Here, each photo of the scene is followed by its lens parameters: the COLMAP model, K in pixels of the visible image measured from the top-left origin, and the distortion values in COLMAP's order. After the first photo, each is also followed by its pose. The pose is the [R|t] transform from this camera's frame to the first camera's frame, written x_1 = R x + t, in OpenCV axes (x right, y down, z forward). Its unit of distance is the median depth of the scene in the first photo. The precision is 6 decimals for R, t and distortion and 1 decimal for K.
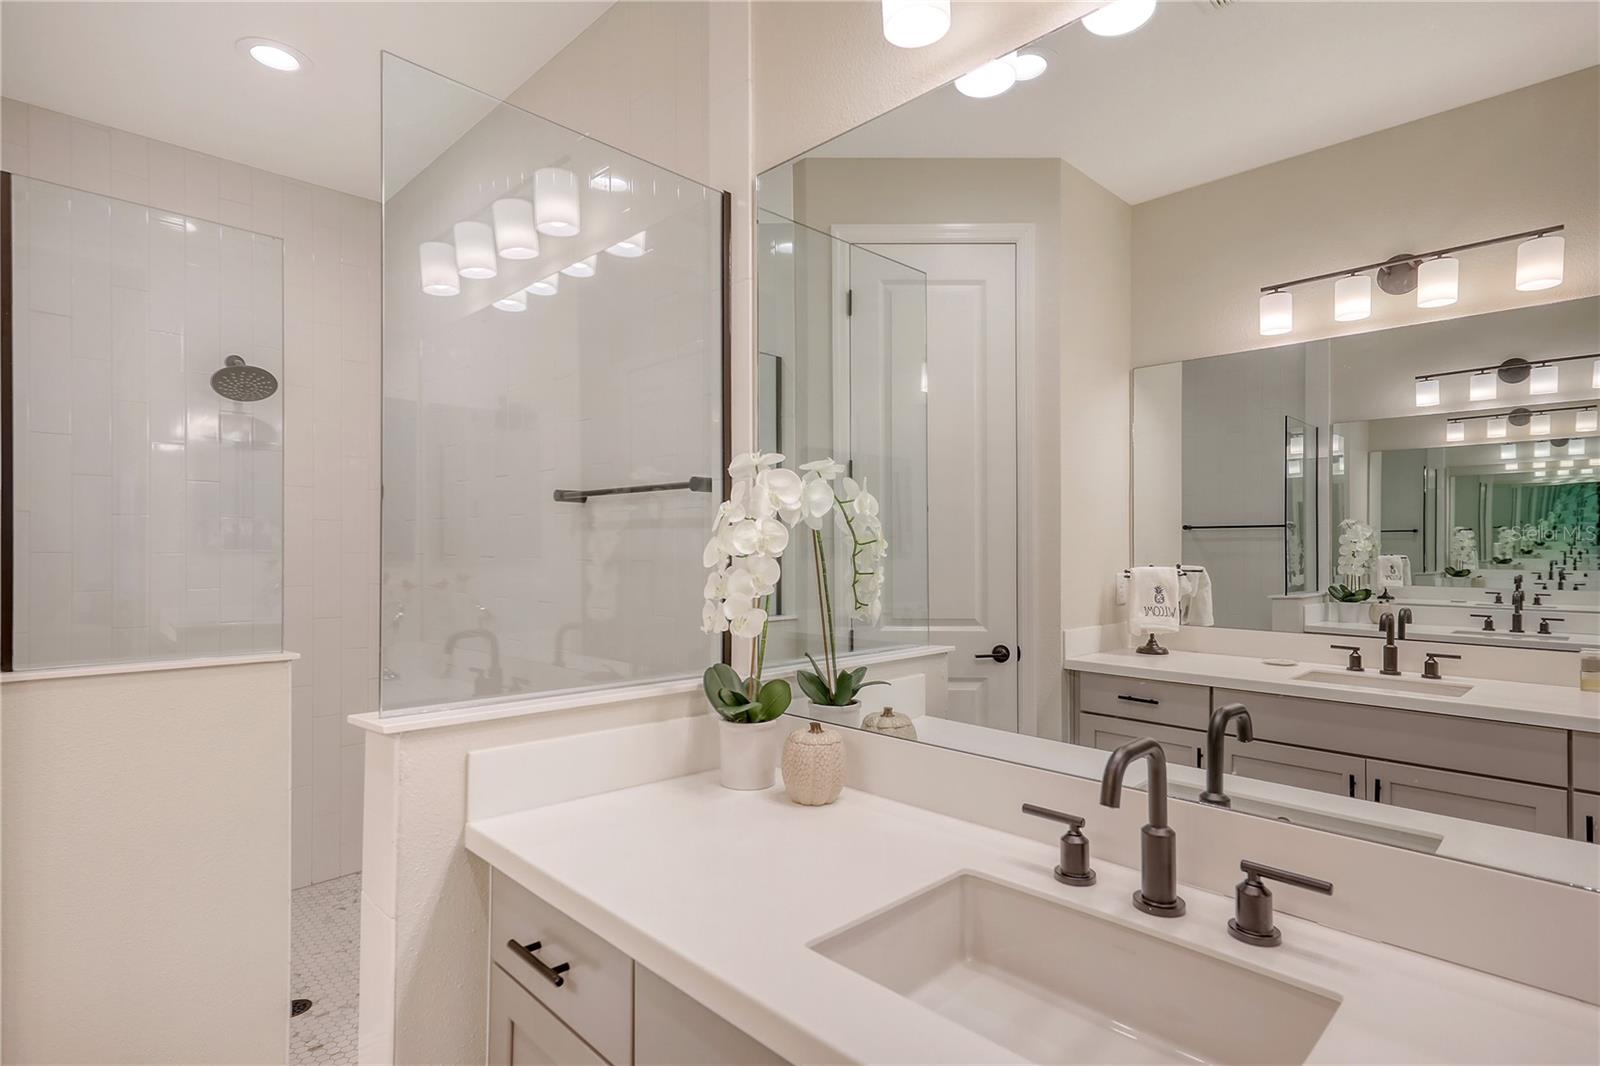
lens RADIAL K [[825.9, 0, 797.3], [0, 825.9, 550.4], [0, 0, 1]] dist [0.015407, -0.000338]
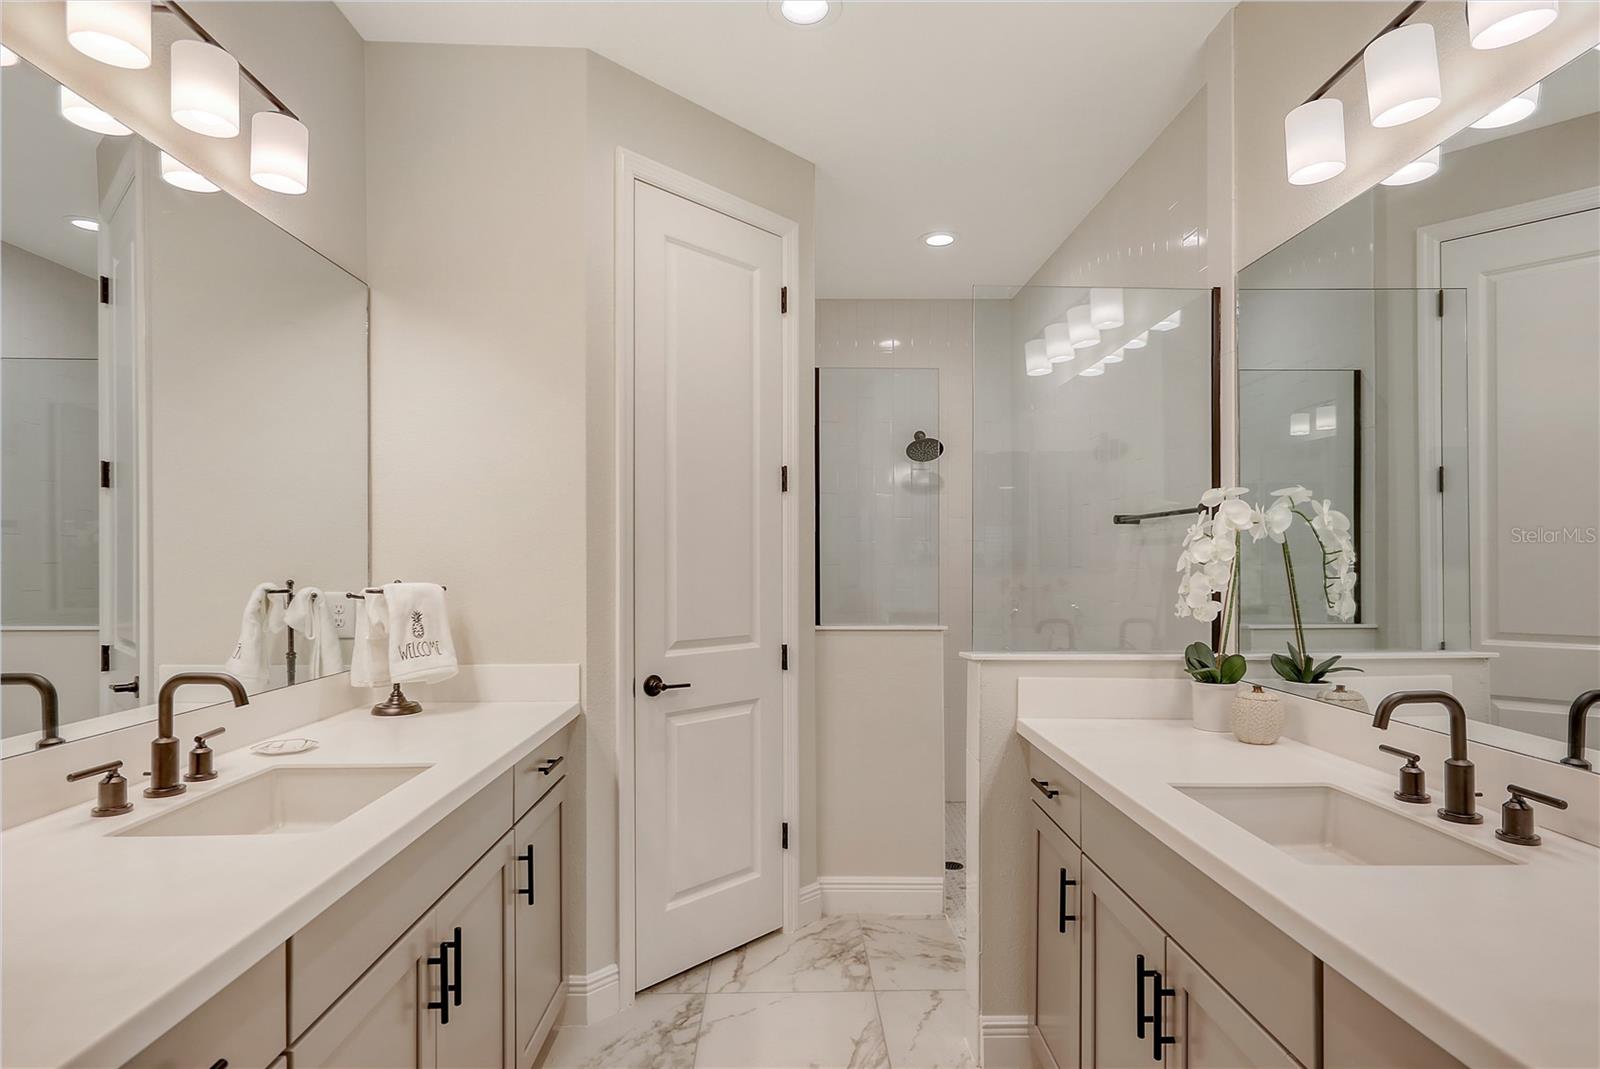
lens RADIAL K [[825.9, 0, 797.3], [0, 825.9, 551.9], [0, 0, 1]] dist [0.015407, -0.000338]
pose [[0.727165, -0.014978, -0.686300, 0.400770], [0.004803, 0.999848, -0.016733, 0.007421], [0.686446, 0.008871, 0.727126, -0.502500]]
